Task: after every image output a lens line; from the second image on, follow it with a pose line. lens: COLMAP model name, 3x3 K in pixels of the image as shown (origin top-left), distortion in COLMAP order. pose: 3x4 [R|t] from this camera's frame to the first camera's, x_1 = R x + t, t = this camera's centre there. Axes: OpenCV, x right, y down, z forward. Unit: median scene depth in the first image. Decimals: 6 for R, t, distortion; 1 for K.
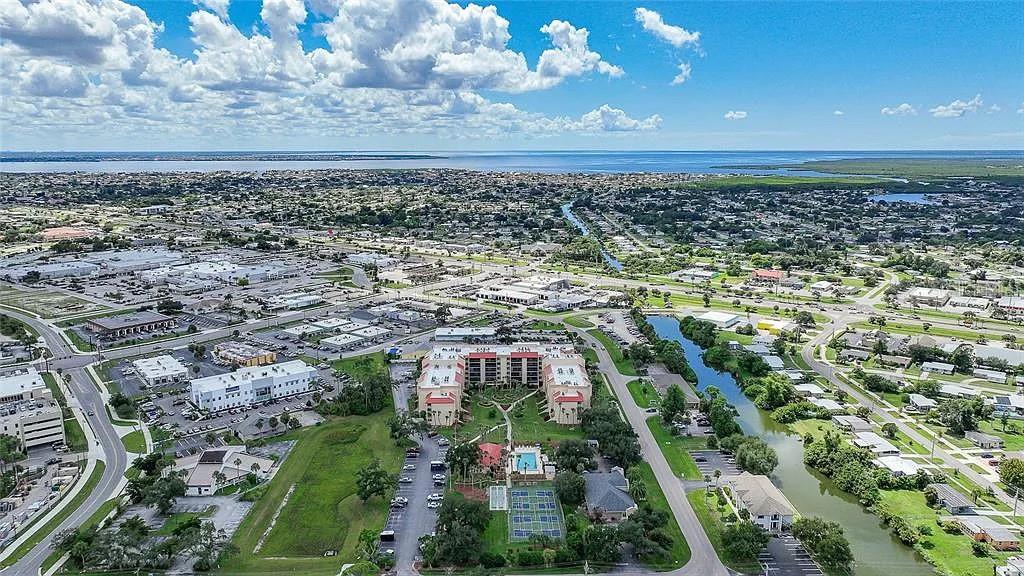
lens RADIAL K [[714.1, 0, 512.0], [0, 714.1, 288.0], [0, 0, 1]] dist [0.000378, 0.000583]
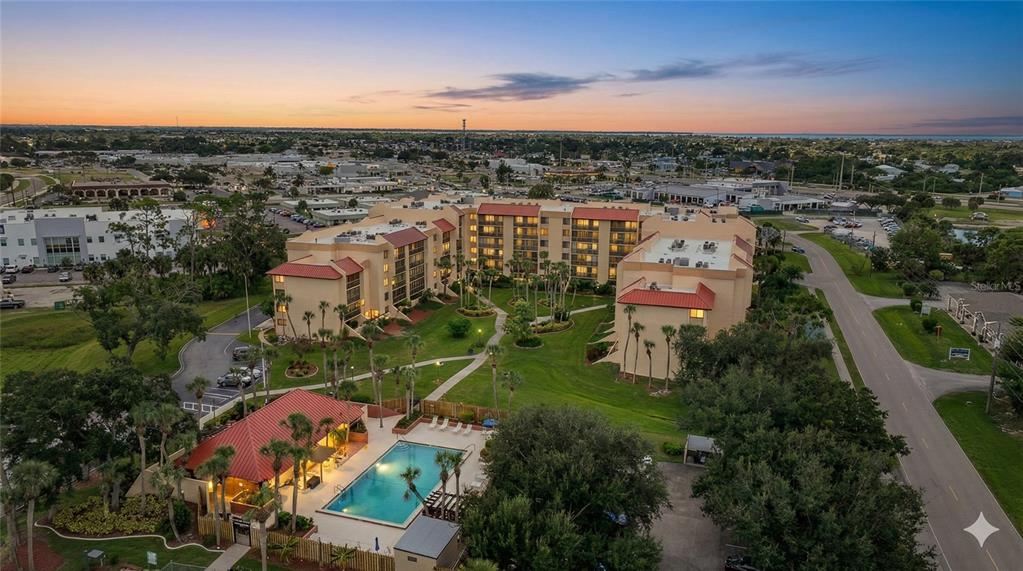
lens RADIAL K [[714.6, 0, 511.5], [0, 714.6, 285.5], [0, 0, 1]] dist [0.000579, -0.001147]
pose [[0.943909, 0.081289, -0.320043, 0.113372], [-0.074303, 0.996656, 0.034002, 0.139605], [0.321736, -0.008315, 0.946793, 0.662805]]
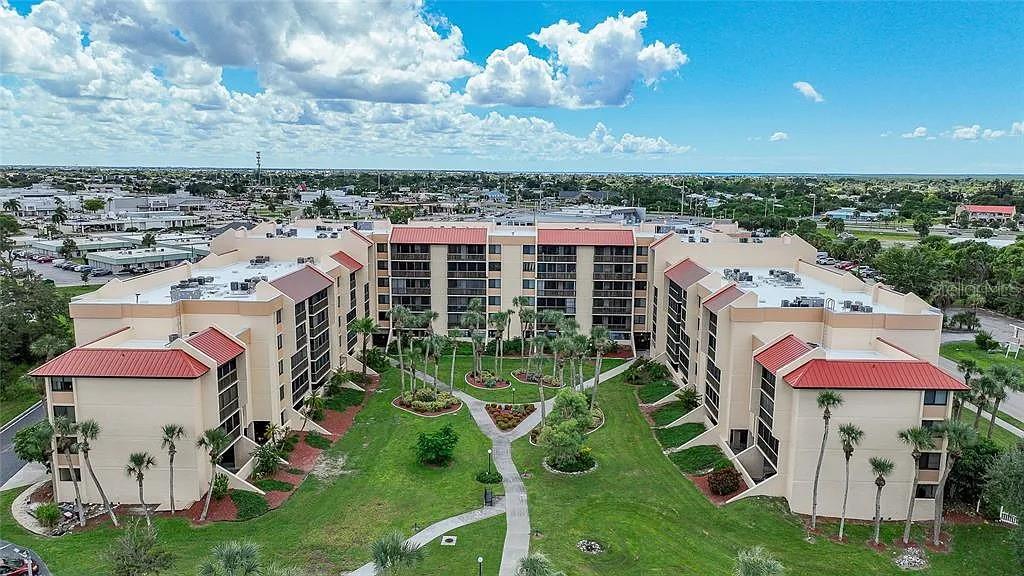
lens RADIAL K [[714.1, 0, 512.0], [0, 714.1, 288.0], [0, 0, 1]] dist [0.000378, 0.000583]
pose [[0.998756, 0.019500, -0.045888, 0.001772], [-0.020838, 0.999366, -0.028877, 0.137212], [0.045296, 0.029798, 0.998529, 0.800983]]
